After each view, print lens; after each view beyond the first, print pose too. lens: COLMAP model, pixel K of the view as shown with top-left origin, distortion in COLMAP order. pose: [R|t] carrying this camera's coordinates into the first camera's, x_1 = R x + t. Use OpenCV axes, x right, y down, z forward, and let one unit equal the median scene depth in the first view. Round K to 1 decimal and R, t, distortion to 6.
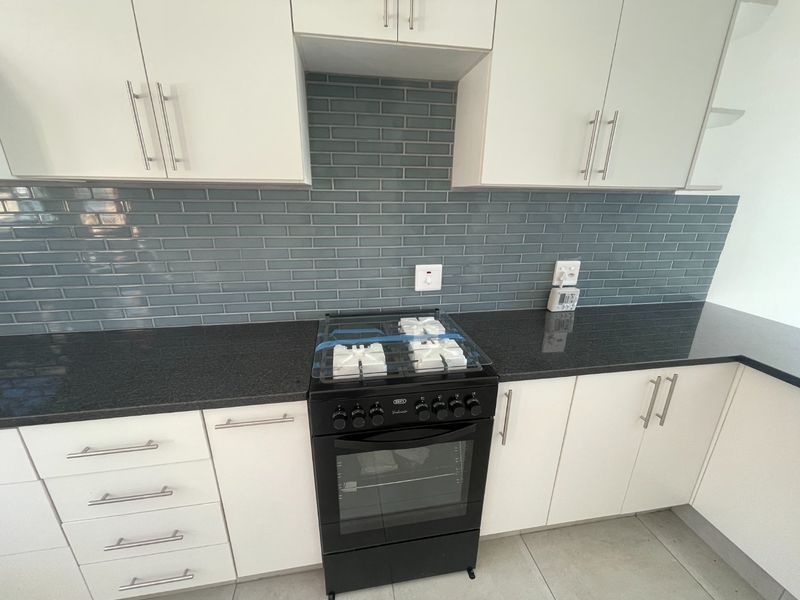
lens RADIAL K [[326.6, 0, 400.0], [0, 326.6, 300.0], [0, 0, 1]] dist [0.014452, 0.000116]
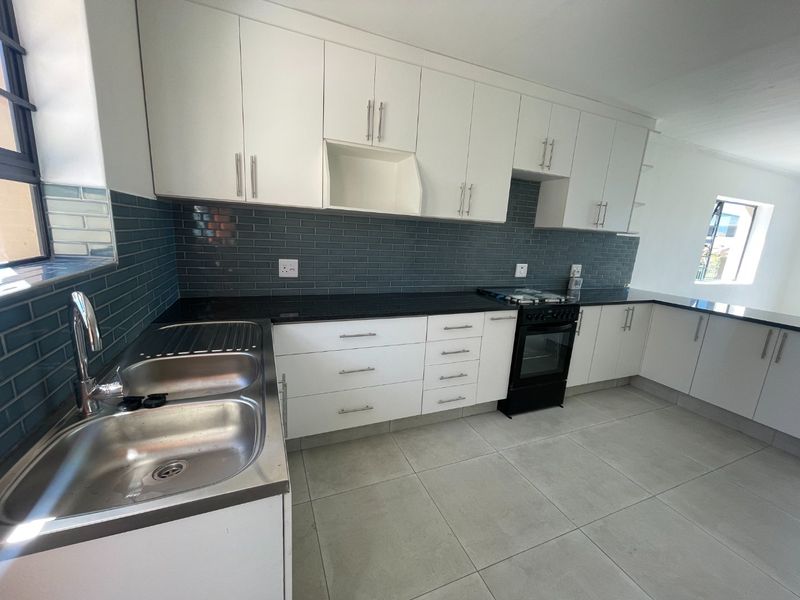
lens RADIAL K [[326.6, 0, 400.0], [0, 326.6, 300.0], [0, 0, 1]] dist [0.014452, 0.000116]
pose [[0.972409, -0.002658, 0.233267, -1.231179], [0.025791, 0.995030, -0.096178, 0.318131], [-0.231852, 0.099541, 0.967645, -0.831917]]
